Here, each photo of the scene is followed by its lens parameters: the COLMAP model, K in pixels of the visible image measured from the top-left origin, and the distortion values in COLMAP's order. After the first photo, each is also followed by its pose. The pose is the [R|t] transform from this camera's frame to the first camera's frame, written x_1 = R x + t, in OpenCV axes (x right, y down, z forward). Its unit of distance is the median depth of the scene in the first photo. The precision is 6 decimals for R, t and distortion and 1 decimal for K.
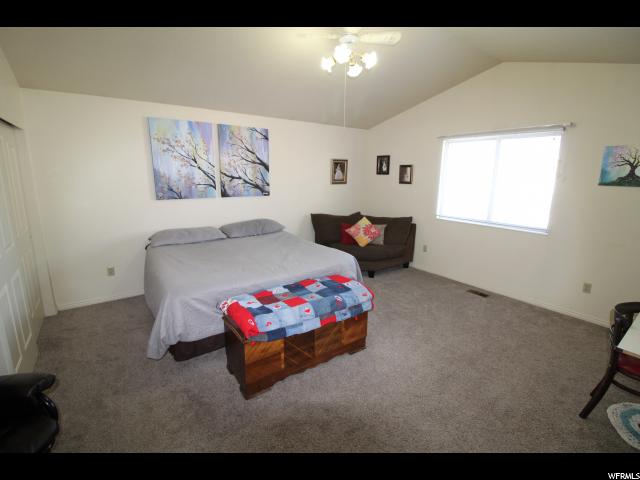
lens RADIAL K [[295.8, 0, 320.0], [0, 295.8, 240.0], [0, 0, 1]] dist [0.000263, -0.009601]
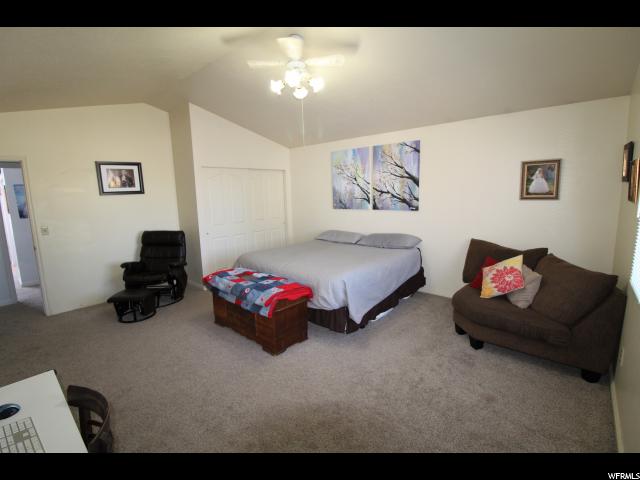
lens RADIAL K [[295.8, 0, 320.0], [0, 295.8, 240.0], [0, 0, 1]] dist [0.000263, -0.009601]
pose [[0.225221, 0.144338, -0.963557, 0.772291], [-0.186821, 0.977013, 0.102686, -0.114536], [0.956229, 0.156886, 0.247009, 0.571443]]
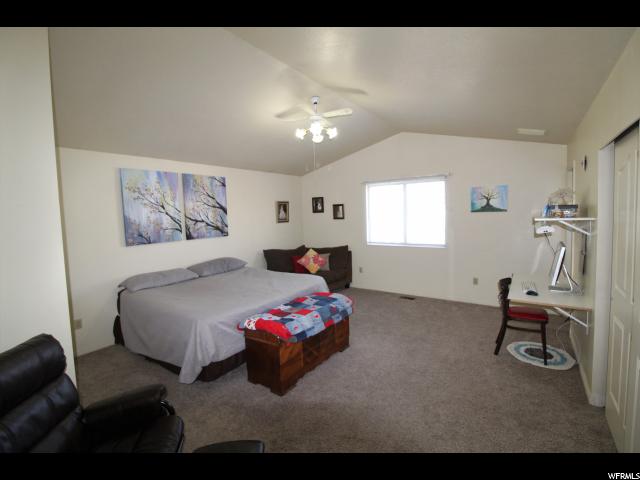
lens RADIAL K [[295.8, 0, 320.0], [0, 295.8, 240.0], [0, 0, 1]] dist [0.000263, -0.009601]
pose [[0.945135, -0.072619, 0.318507, -0.231164], [0.114072, 0.986971, -0.113469, 0.032151], [-0.306118, 0.143576, 0.941105, -0.150057]]
